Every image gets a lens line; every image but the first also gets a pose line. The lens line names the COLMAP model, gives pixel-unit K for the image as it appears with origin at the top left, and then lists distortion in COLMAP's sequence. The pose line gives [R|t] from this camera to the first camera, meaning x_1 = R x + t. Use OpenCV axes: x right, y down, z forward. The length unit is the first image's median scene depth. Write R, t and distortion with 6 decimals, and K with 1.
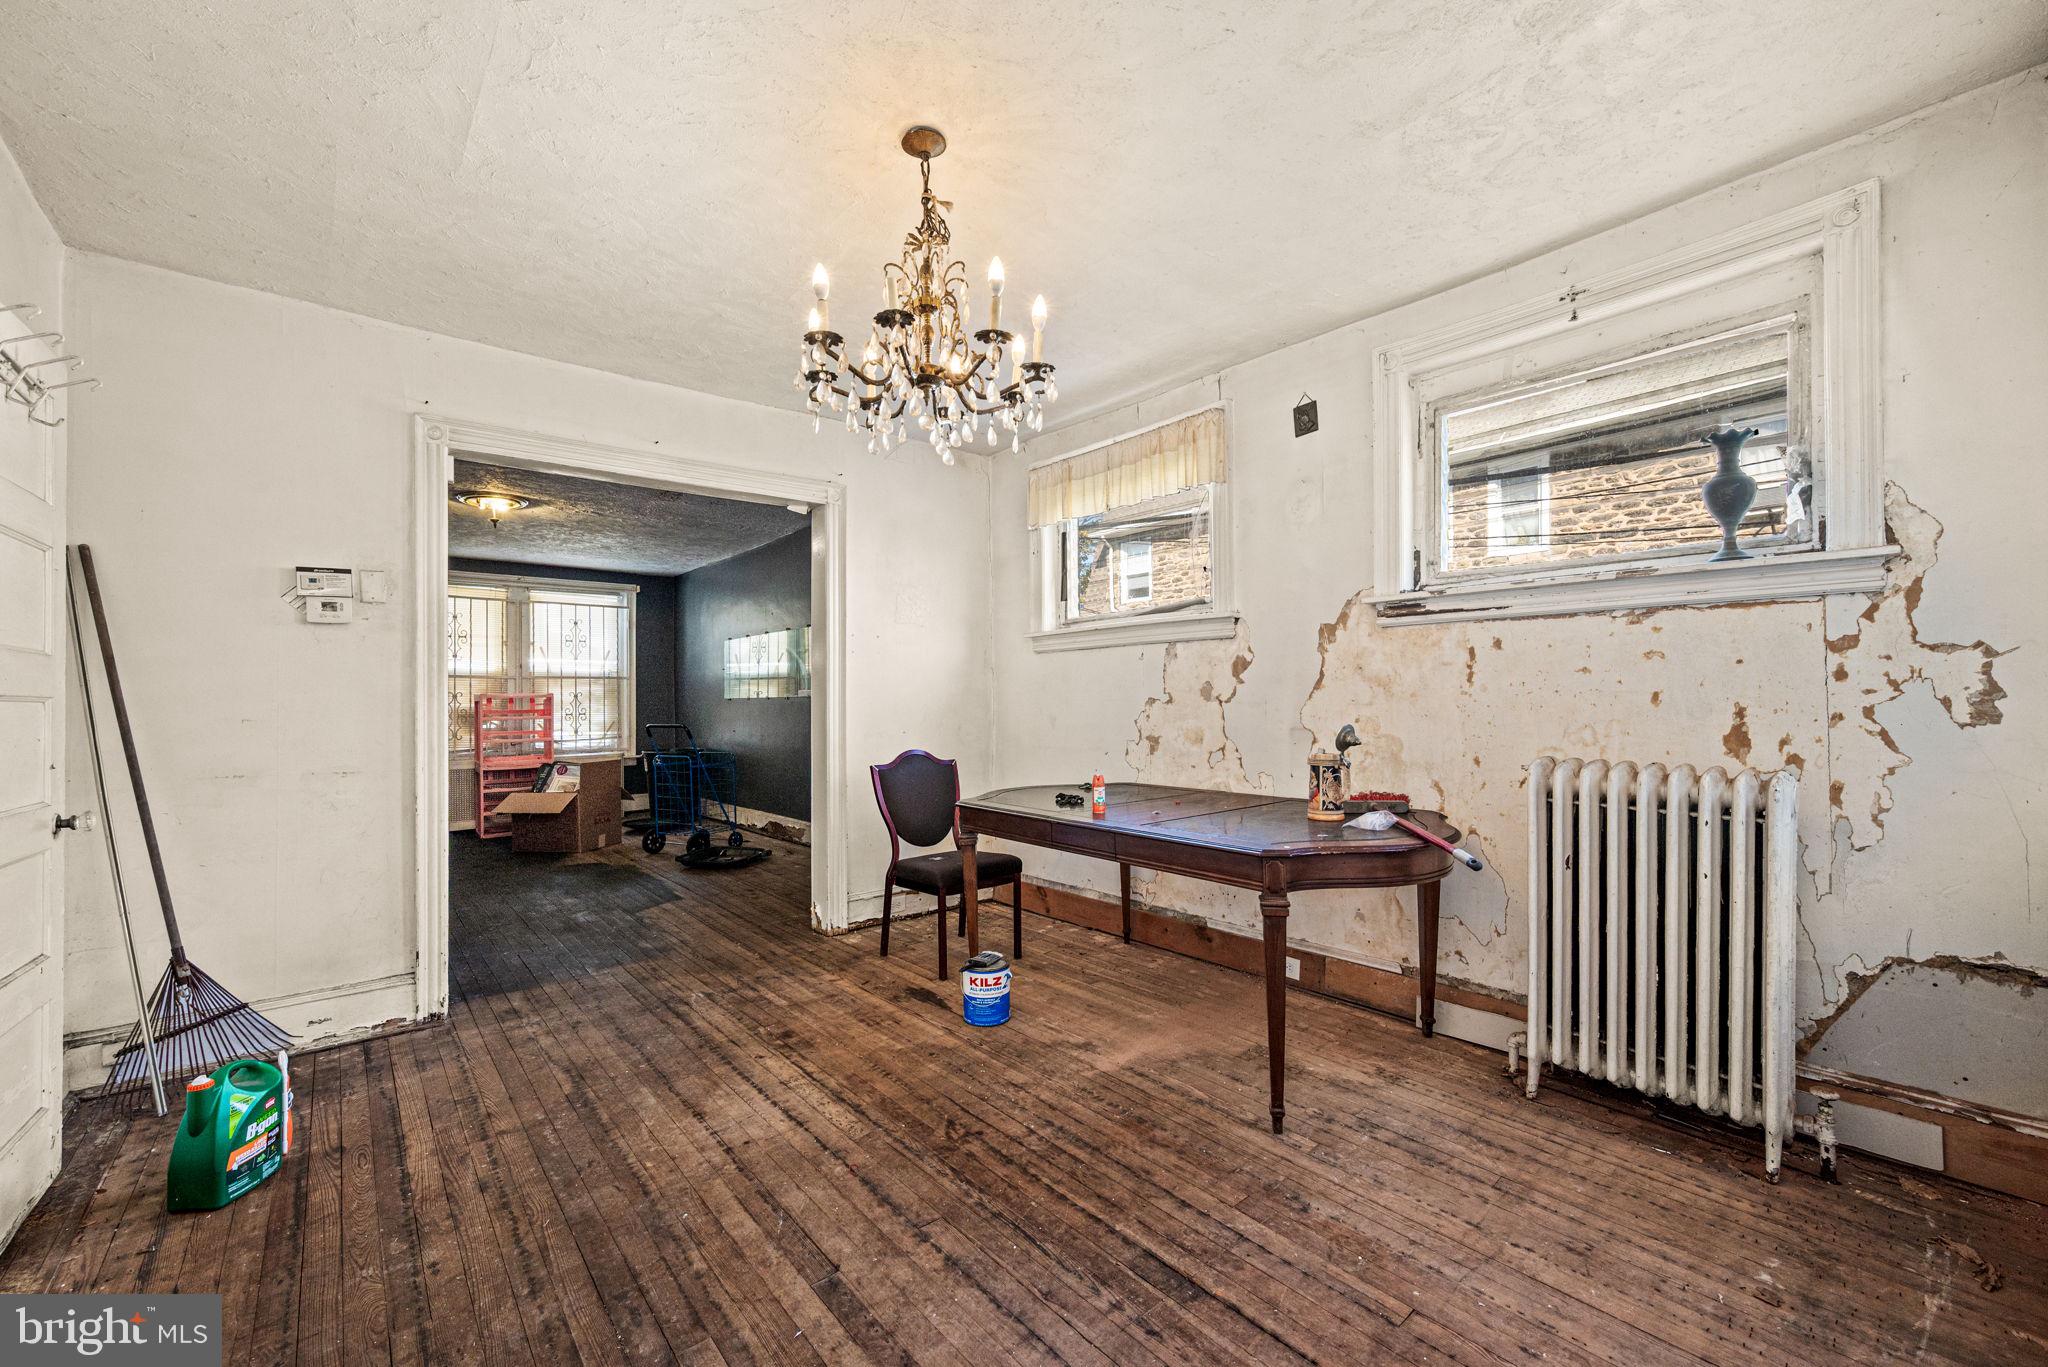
lens RADIAL K [[814.7, 0, 1036.1], [0, 814.7, 695.6], [0, 0, 1]] dist [-0.001612, -0.000114]
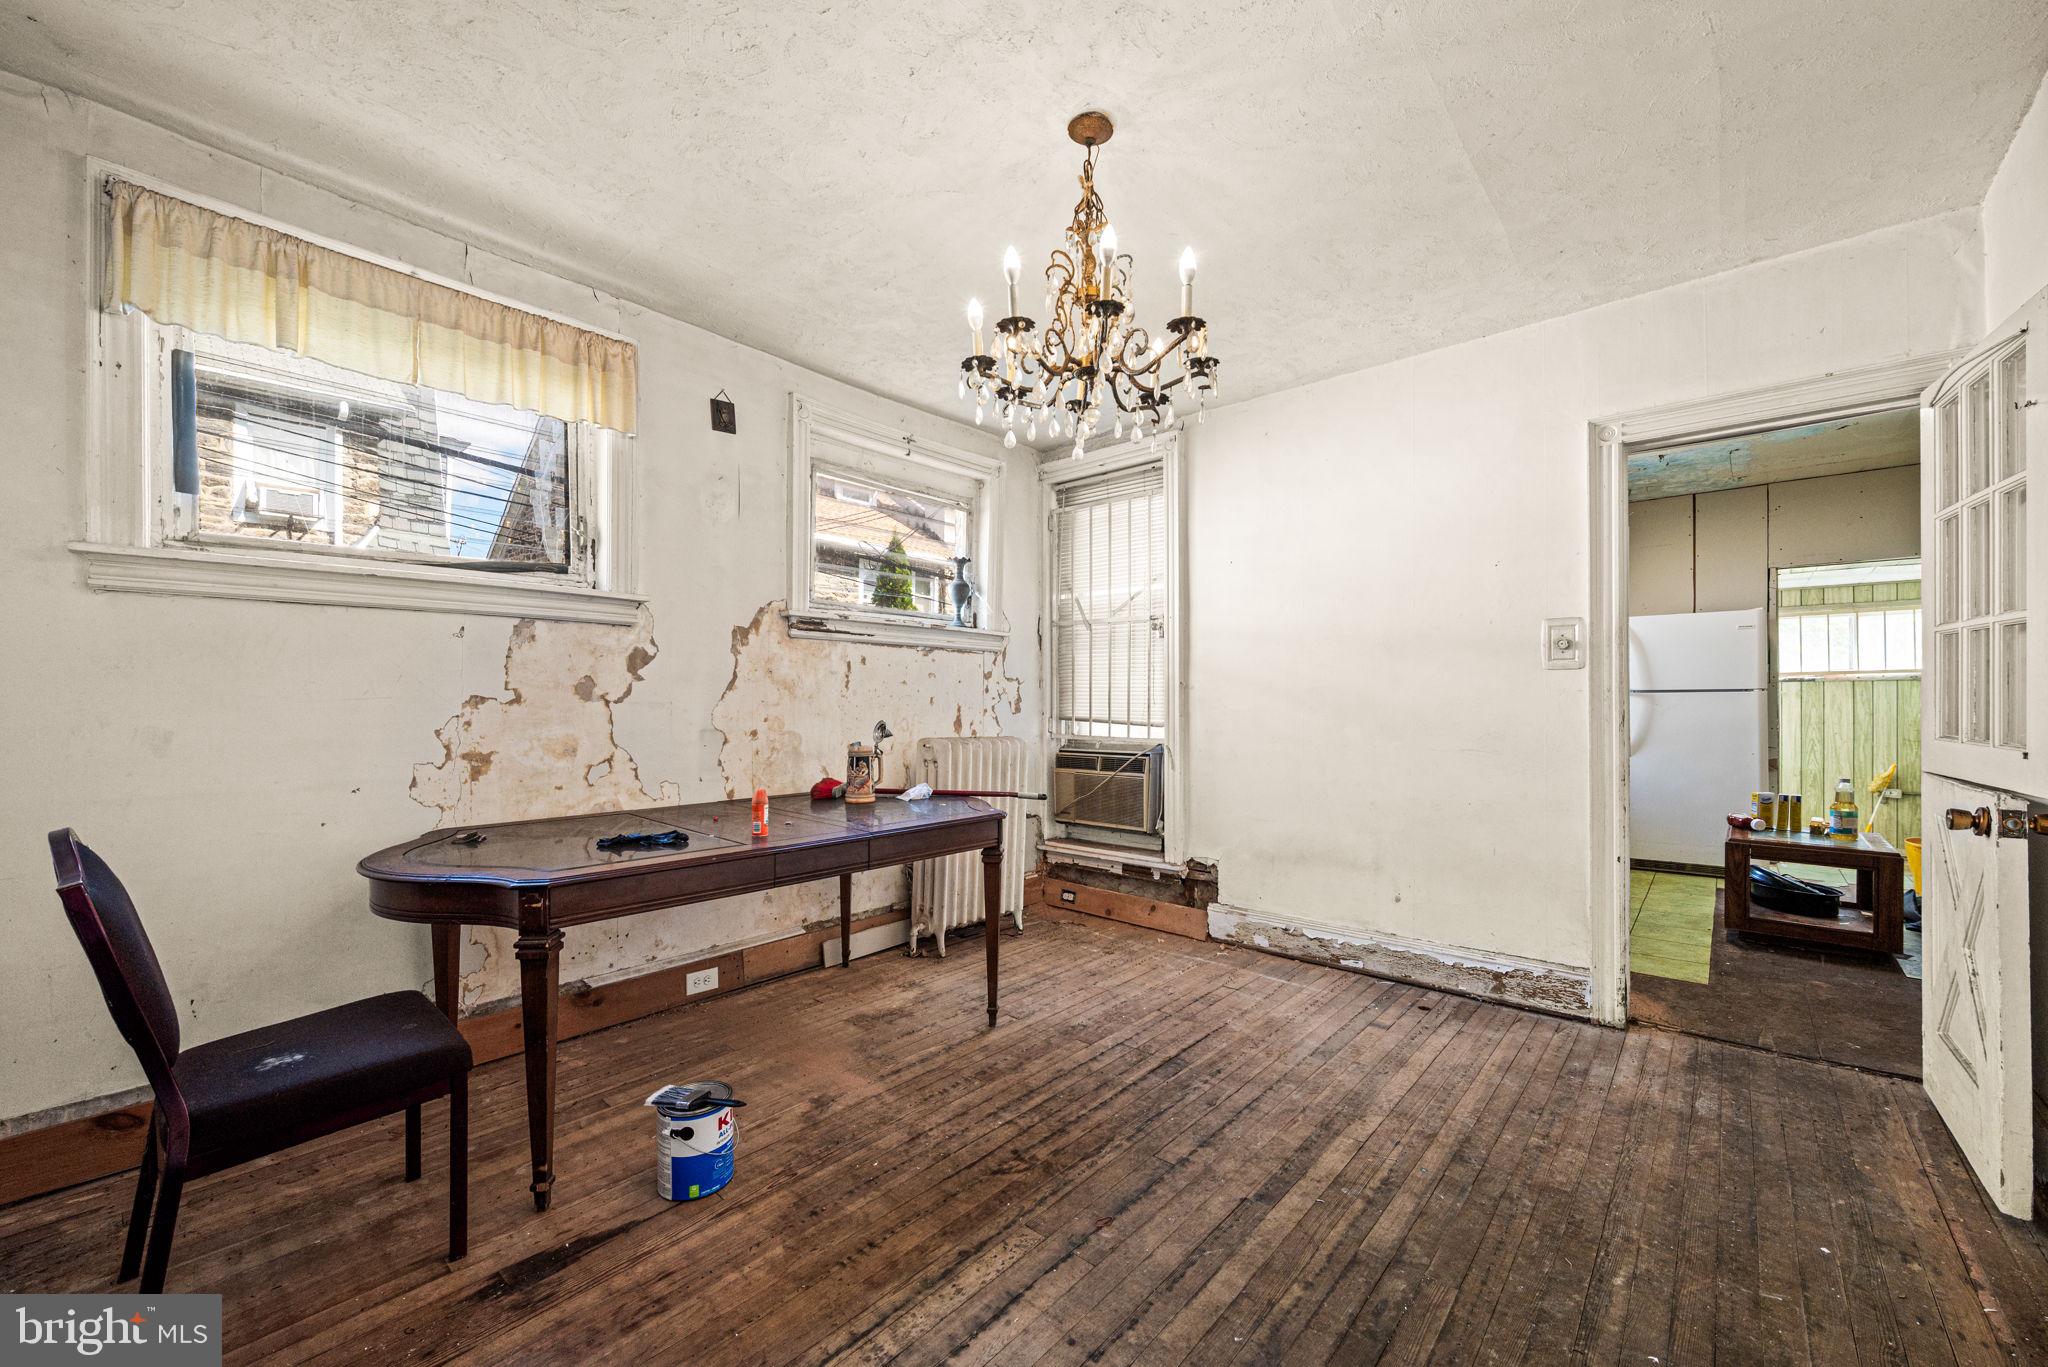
lens RADIAL K [[814.7, 0, 1030.0], [0, 814.7, 702.6], [0, 0, 1]] dist [-0.001612, -0.000114]
pose [[-0.147247, 0.007226, 0.989073, -0.802788], [-0.004131, 0.999960, -0.007920, 0.016181], [-0.989091, -0.005252, -0.147211, 0.889688]]
